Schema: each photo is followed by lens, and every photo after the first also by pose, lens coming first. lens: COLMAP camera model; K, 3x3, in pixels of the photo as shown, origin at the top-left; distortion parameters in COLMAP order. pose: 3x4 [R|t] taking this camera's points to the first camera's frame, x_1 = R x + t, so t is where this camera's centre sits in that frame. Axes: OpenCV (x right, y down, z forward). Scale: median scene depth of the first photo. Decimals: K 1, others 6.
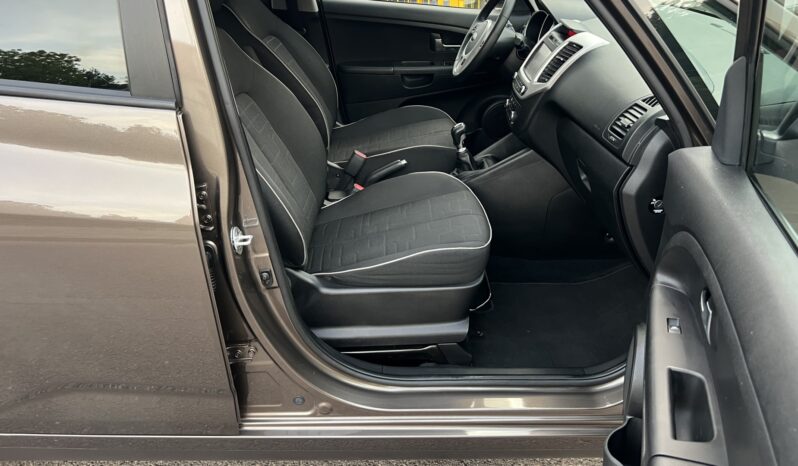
lens RADIAL K [[622.2, 0, 399.0], [0, 622.2, 233.0], [0, 0, 1]] dist [0.103943, -0.167168]
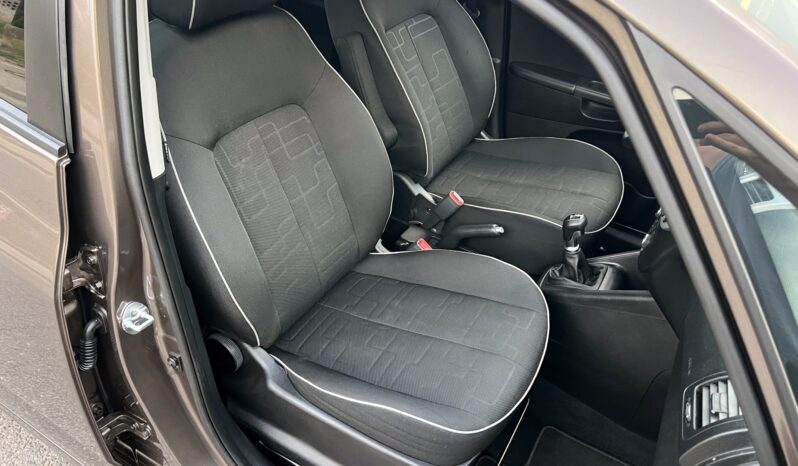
lens RADIAL K [[622.2, 0, 399.0], [0, 622.2, 233.0], [0, 0, 1]] dist [0.103943, -0.167168]
pose [[0.865207, 0.367914, -0.340671, 0.161436], [-0.322563, 0.928569, 0.183610, -0.209678], [0.383889, -0.048973, 0.922080, 0.252417]]
